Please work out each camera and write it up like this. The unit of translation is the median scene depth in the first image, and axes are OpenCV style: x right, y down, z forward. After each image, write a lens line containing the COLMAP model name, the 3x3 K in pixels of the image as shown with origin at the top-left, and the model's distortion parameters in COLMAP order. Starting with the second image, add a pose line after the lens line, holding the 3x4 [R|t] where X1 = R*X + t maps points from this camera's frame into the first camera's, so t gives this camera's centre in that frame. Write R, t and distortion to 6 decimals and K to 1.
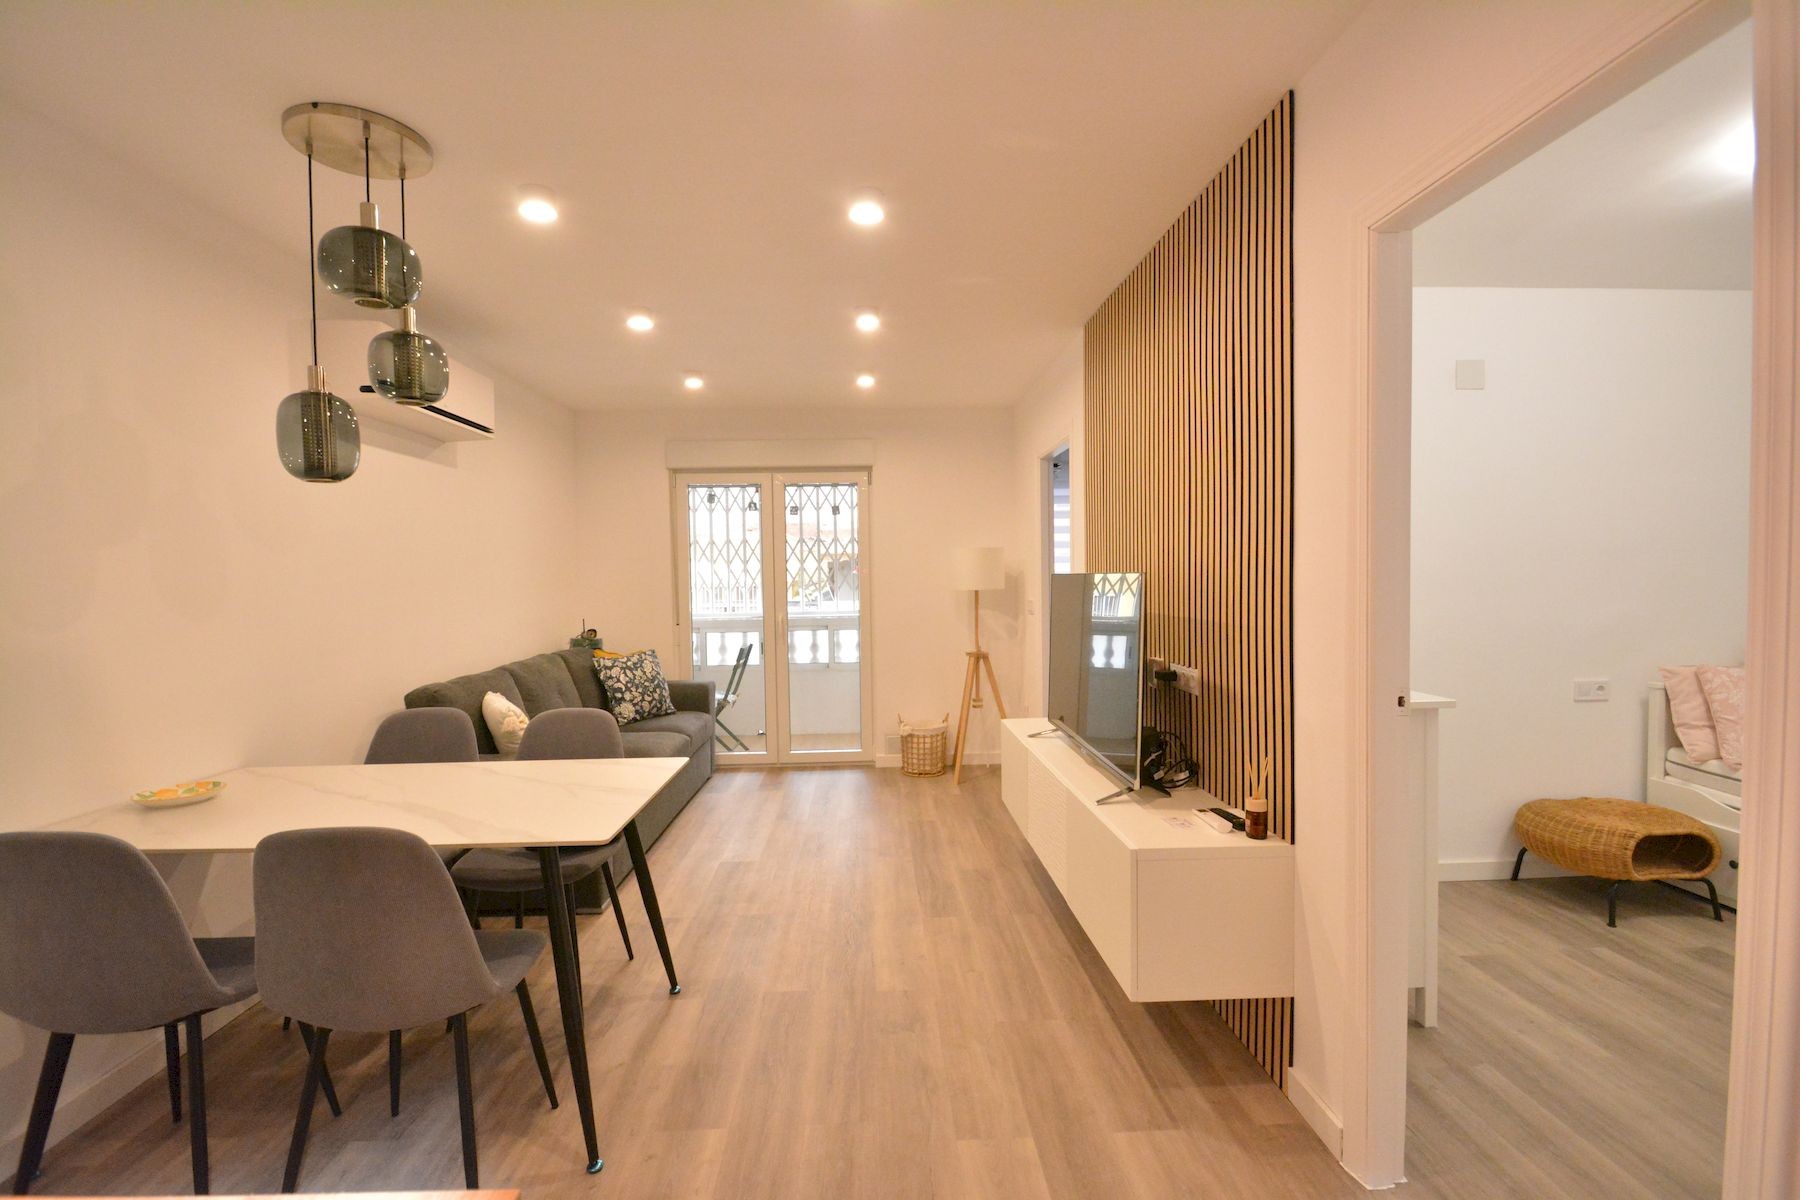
lens RADIAL K [[794.3, 0, 899.6], [0, 794.3, 601.4], [0, 0, 1]] dist [0.011263, -0.014652]
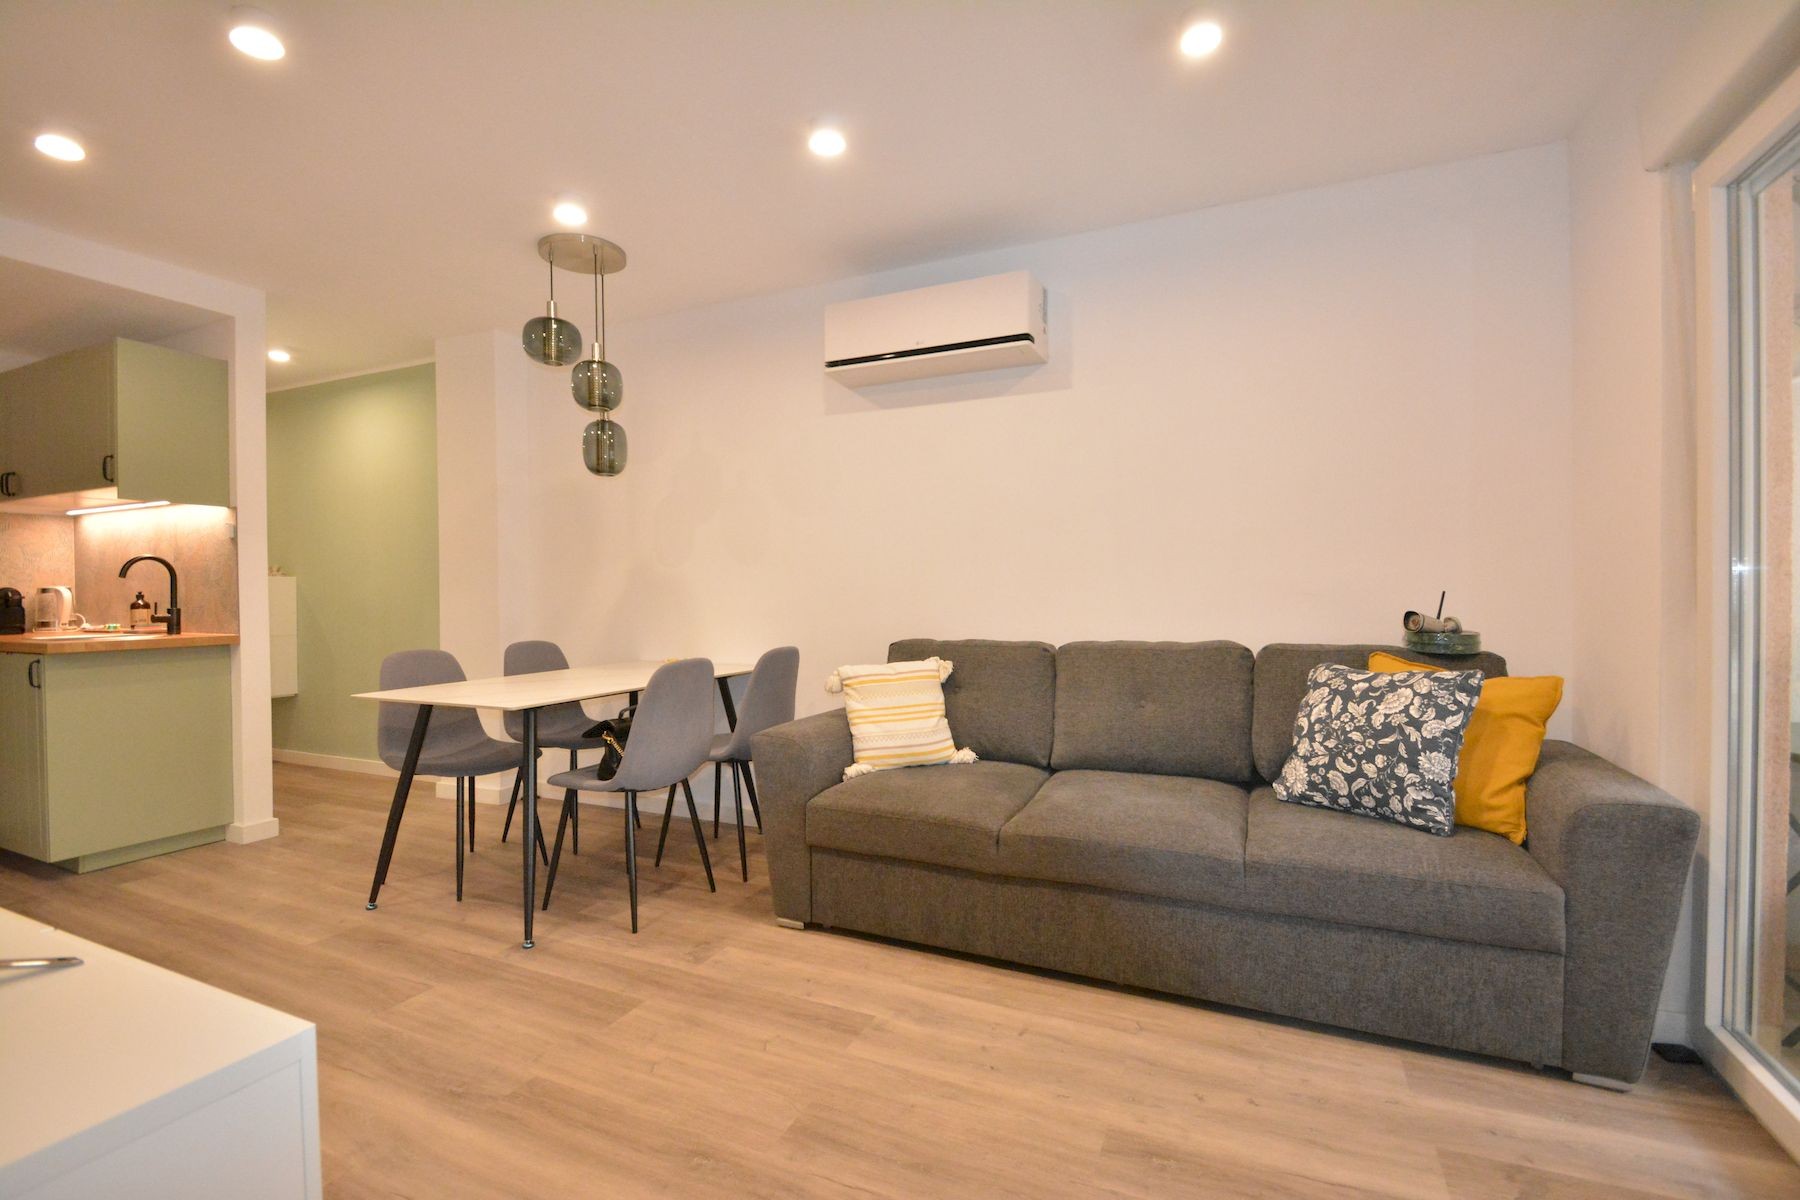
lens RADIAL K [[794.3, 0, 901.8], [0, 794.3, 600.4], [0, 0, 1]] dist [0.011263, -0.014652]
pose [[-0.449911, 0.033451, -0.892447, 0.299967], [-0.012574, 0.998962, 0.043783, 0.017244], [0.892985, 0.030920, -0.449023, 1.503178]]
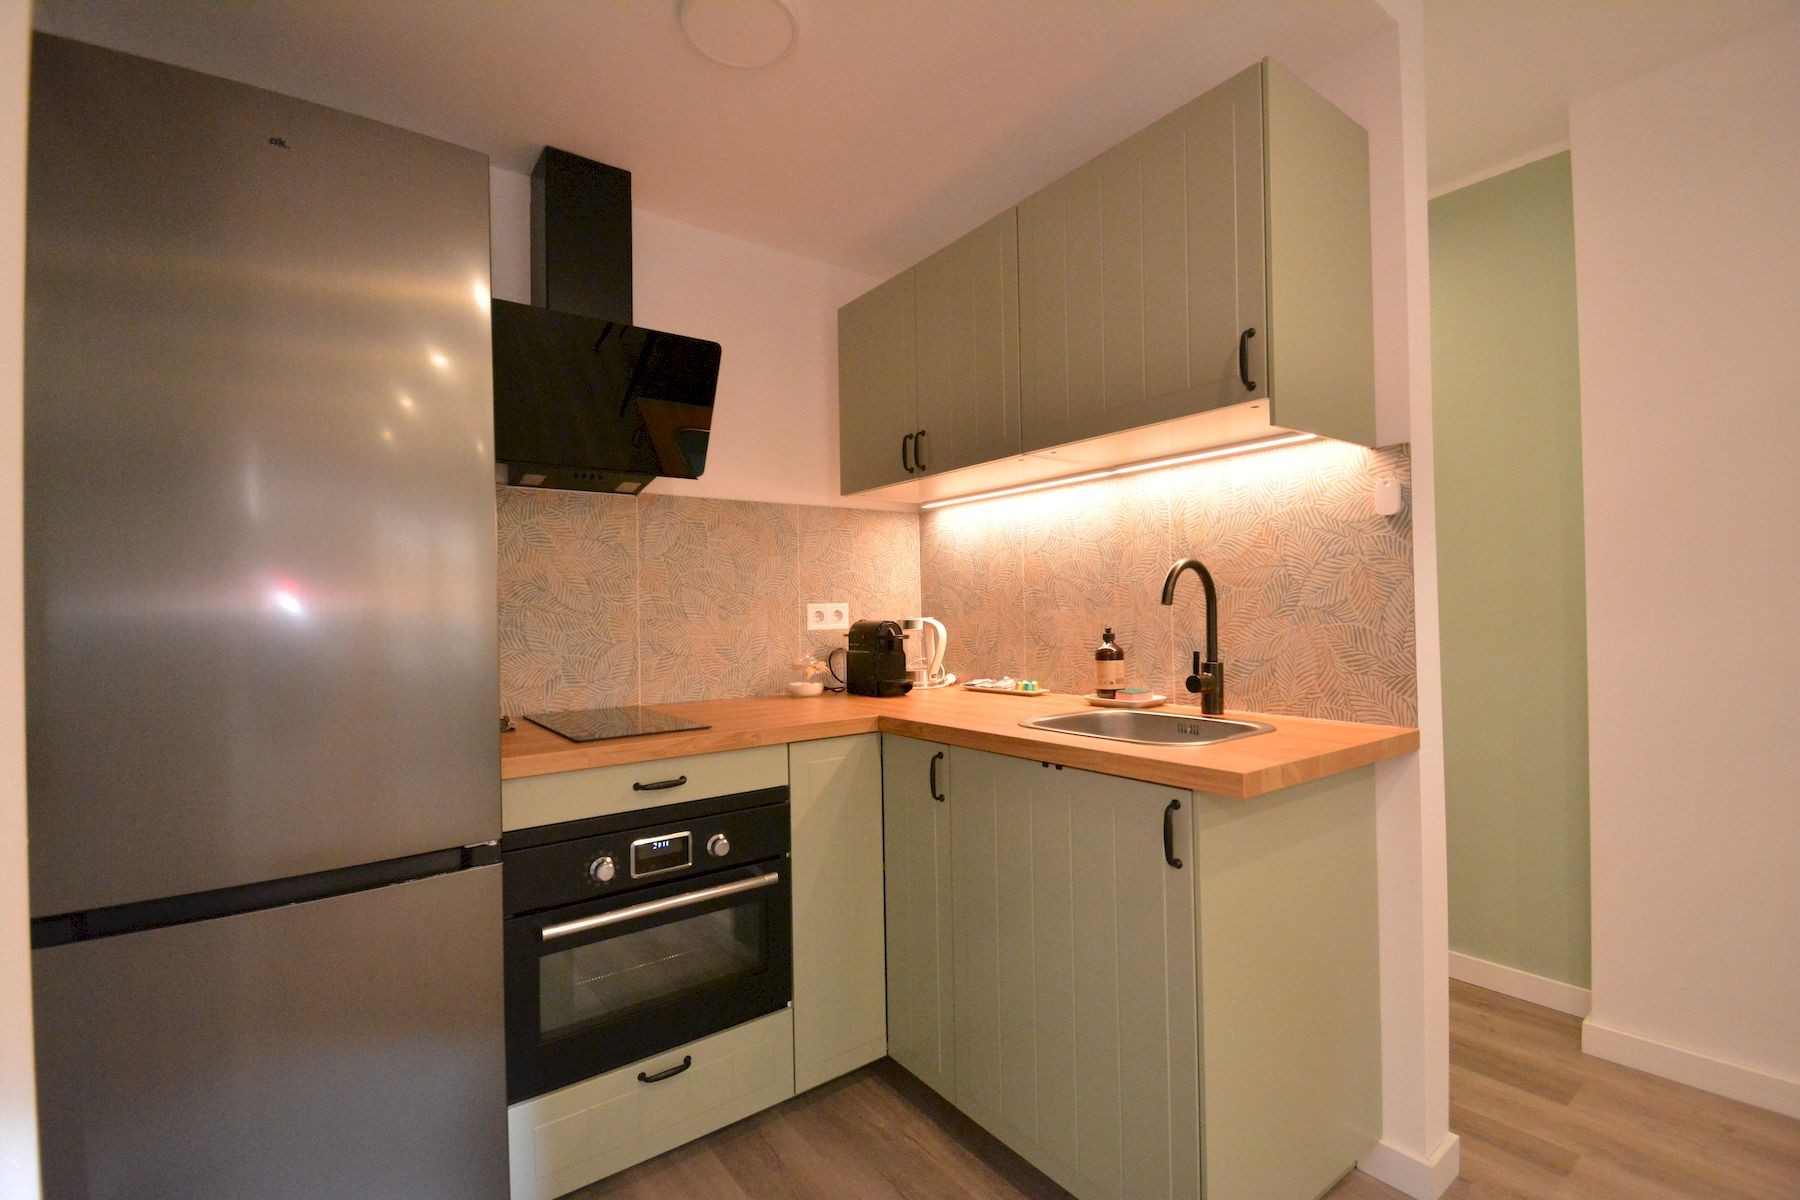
lens RADIAL K [[794.3, 0, 900.4], [0, 794.3, 610.5], [0, 0, 1]] dist [0.011263, -0.014652]
pose [[-0.821232, 0.032255, -0.569682, 0.271193], [0.013660, 0.999226, 0.036883, 0.028948], [0.570431, 0.022507, -0.821037, 0.386609]]
